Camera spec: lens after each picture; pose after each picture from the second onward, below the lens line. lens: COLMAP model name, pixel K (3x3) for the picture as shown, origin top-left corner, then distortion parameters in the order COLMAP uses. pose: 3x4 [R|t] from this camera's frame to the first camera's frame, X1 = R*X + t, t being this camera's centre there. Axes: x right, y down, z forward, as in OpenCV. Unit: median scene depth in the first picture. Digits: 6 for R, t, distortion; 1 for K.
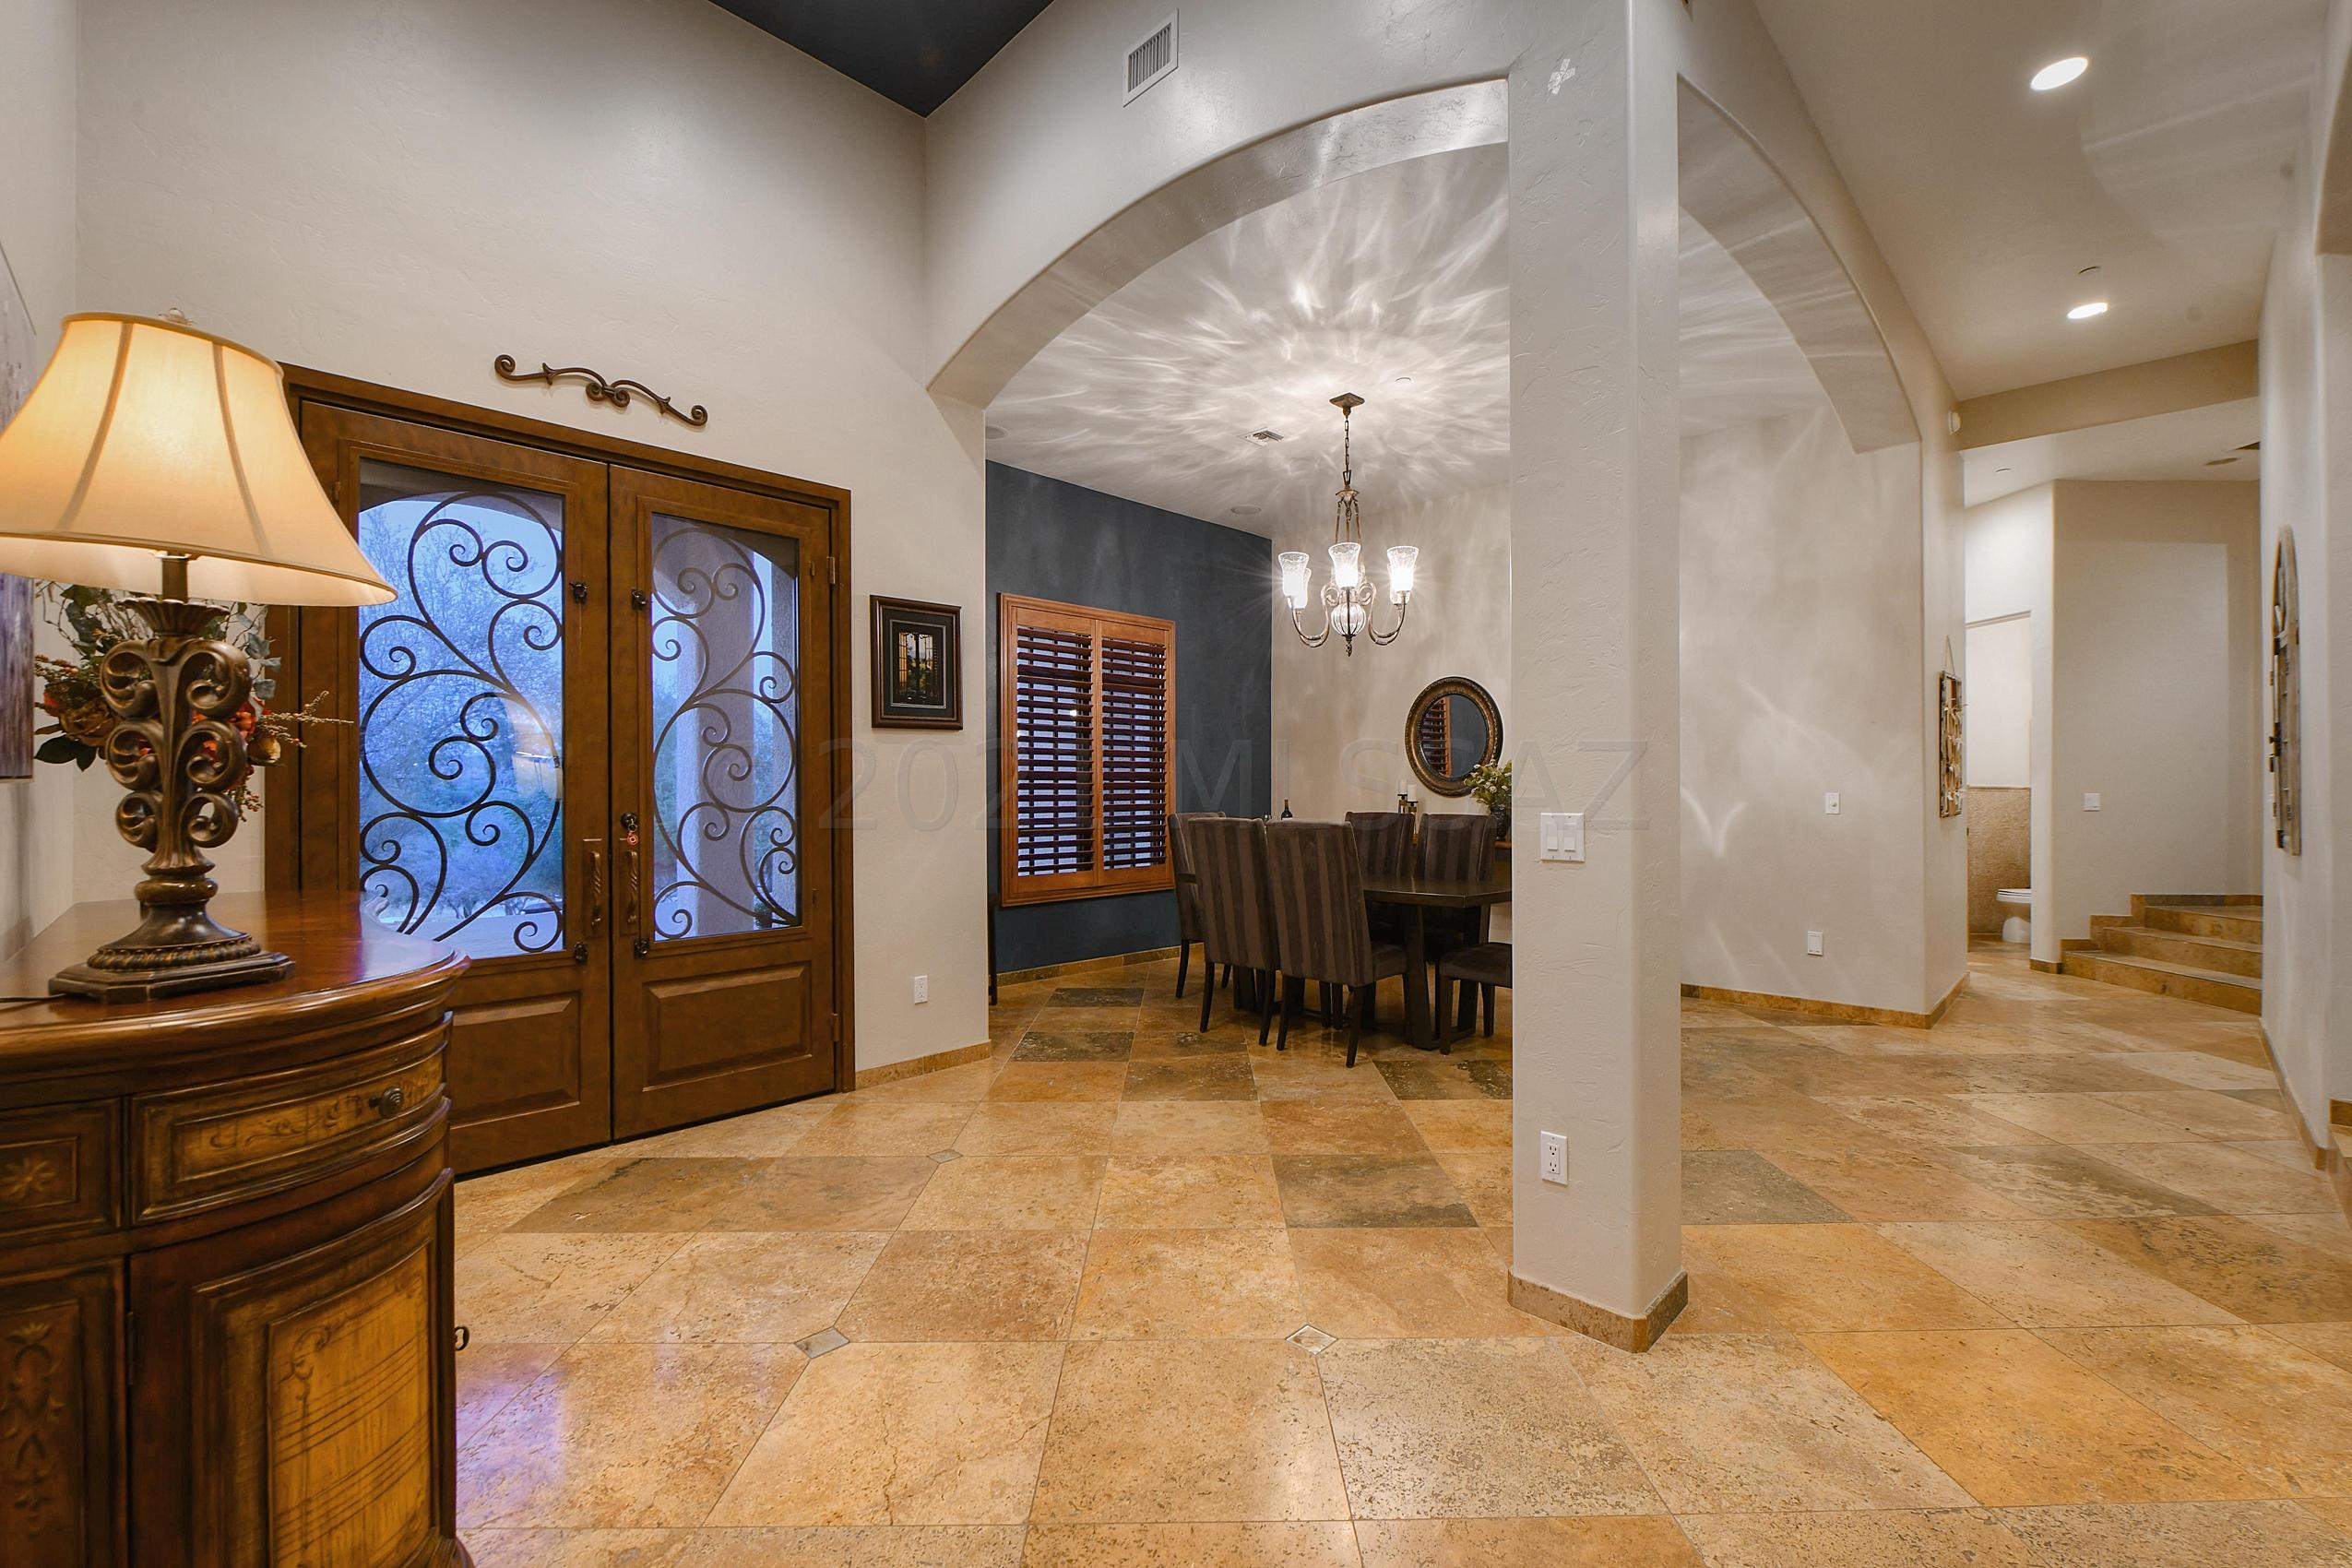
lens RADIAL K [[994.5, 0, 1176.0], [0, 994.5, 784.0], [0, 0, 1]] dist [-0.005821, 0.000237]
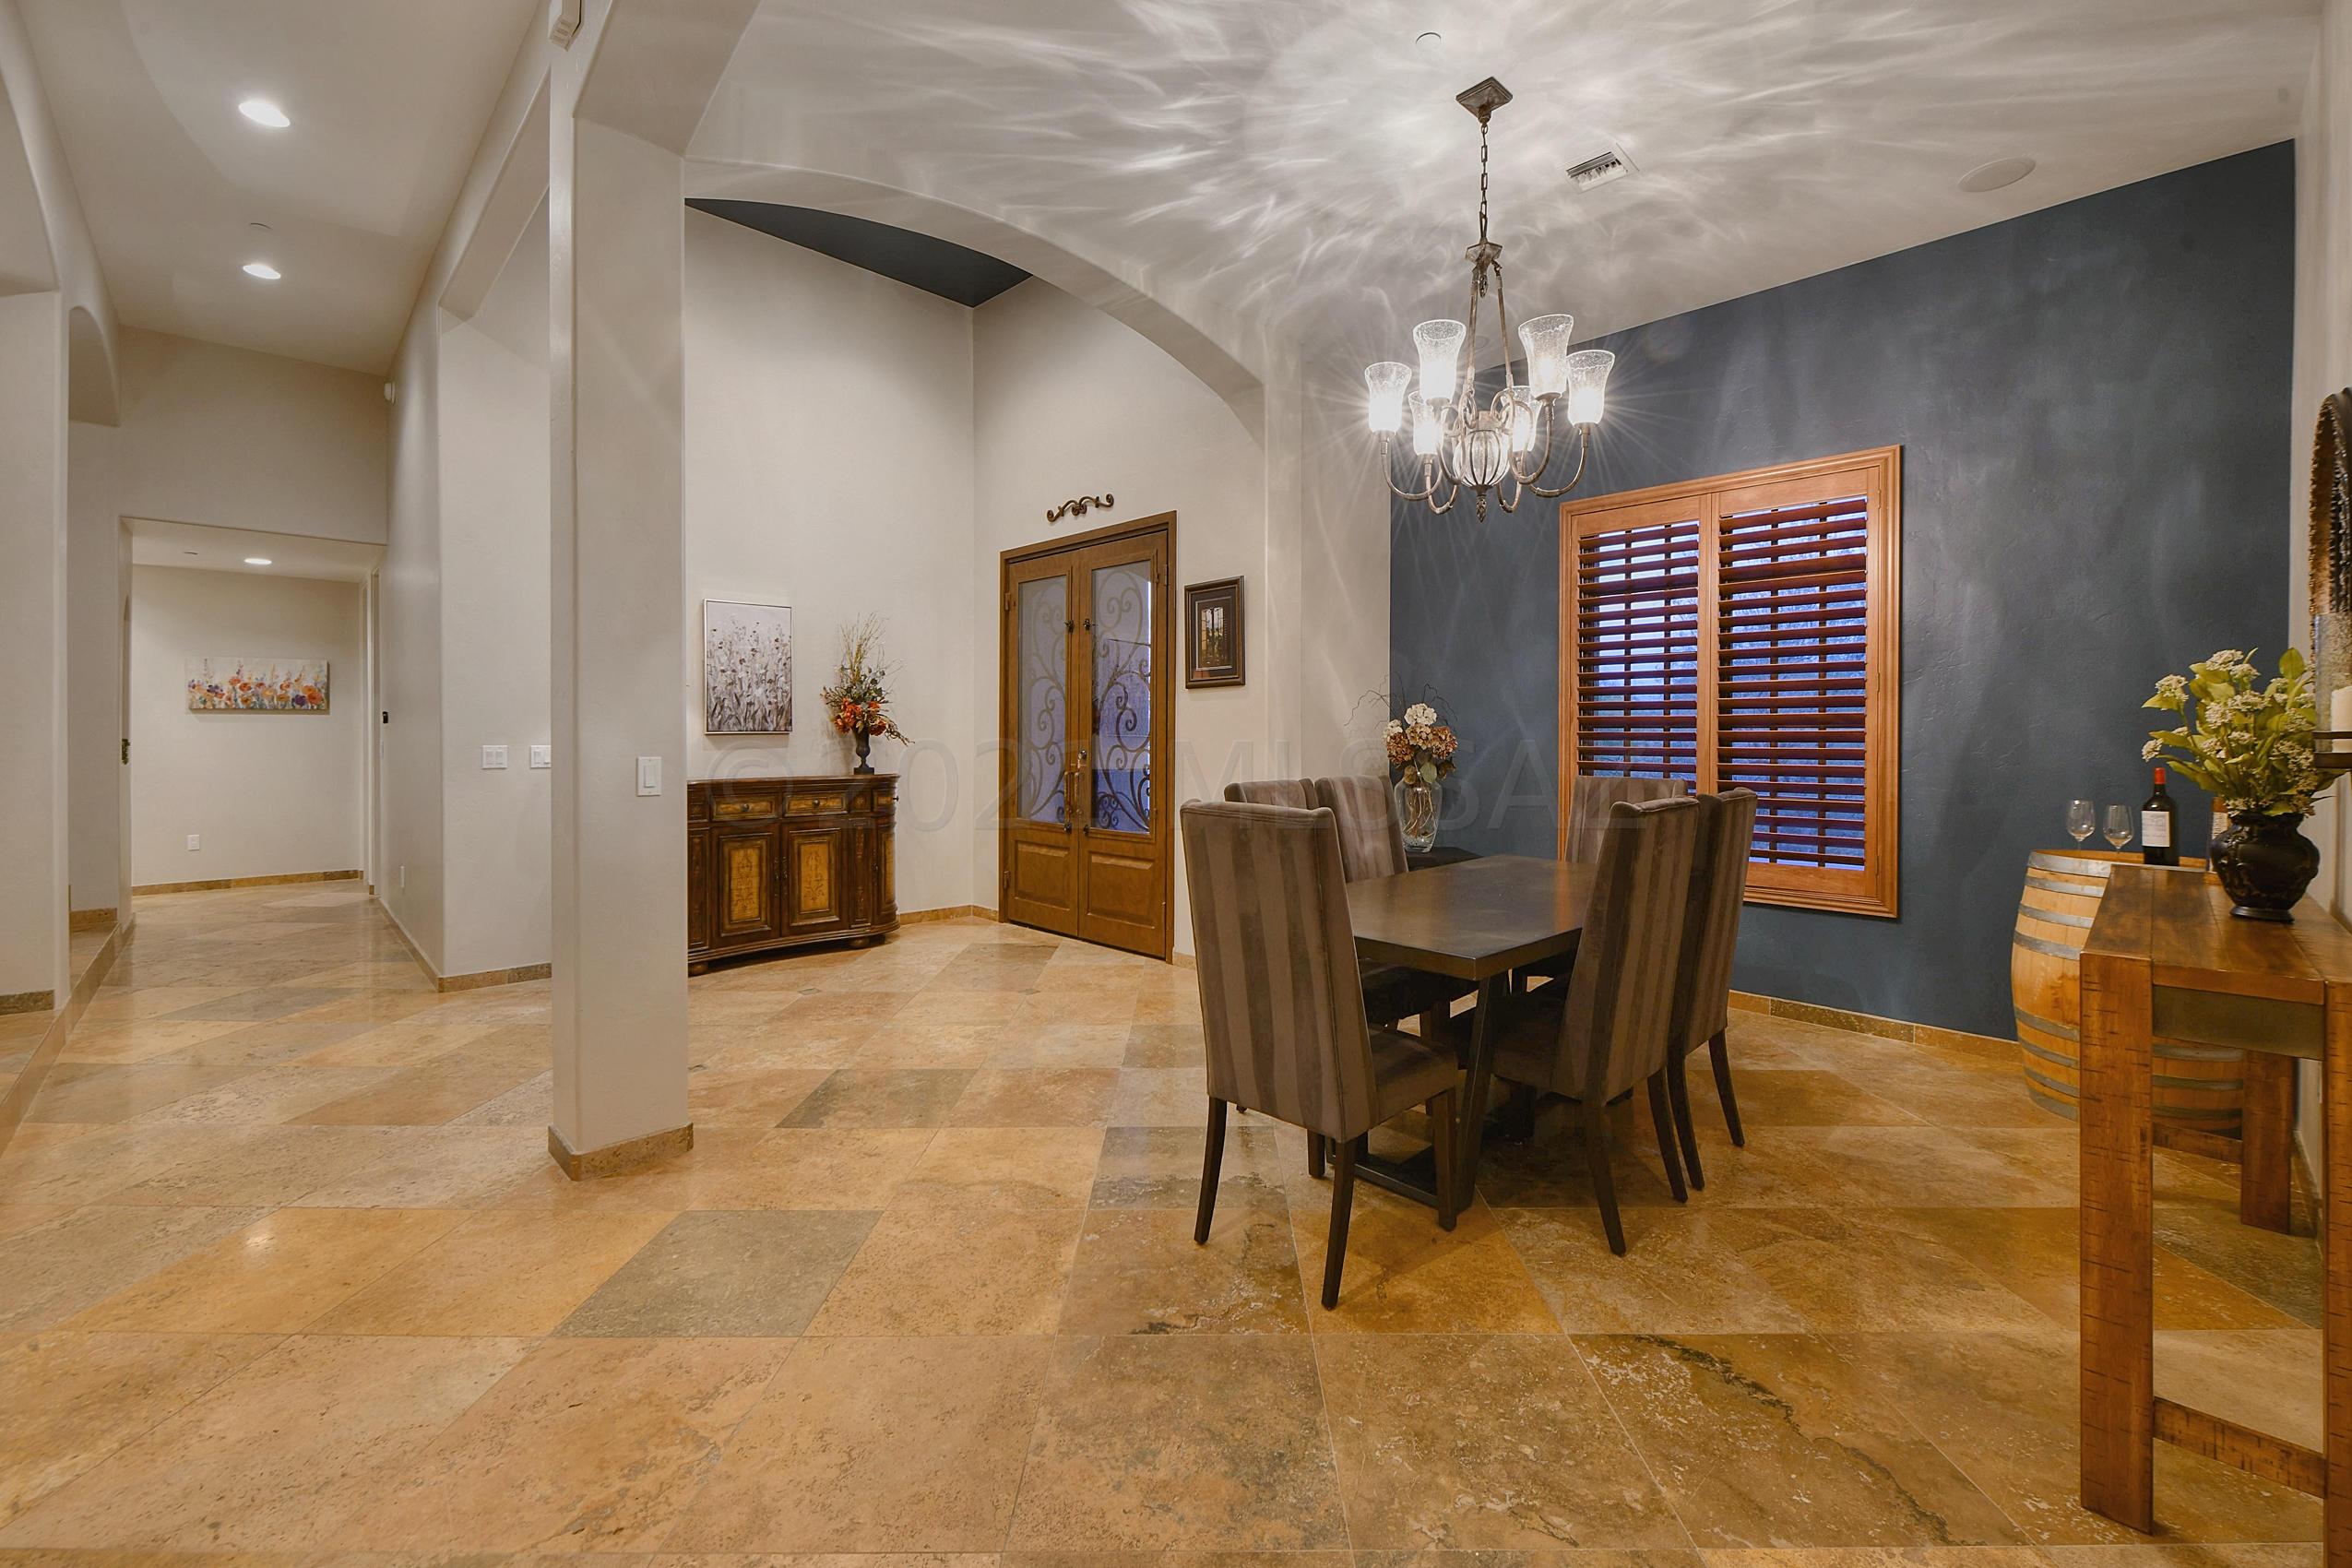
lens RADIAL K [[1075.6, 0, 1271.8], [0, 1075.6, 746.7], [0, 0, 1]] dist [-0.009951, -0.000329]
pose [[-0.033999, 0.012030, -0.999349, 1.059738], [-0.000321, 0.999927, 0.012048, 0.000621], [0.999422, 0.000730, -0.033993, 1.138978]]
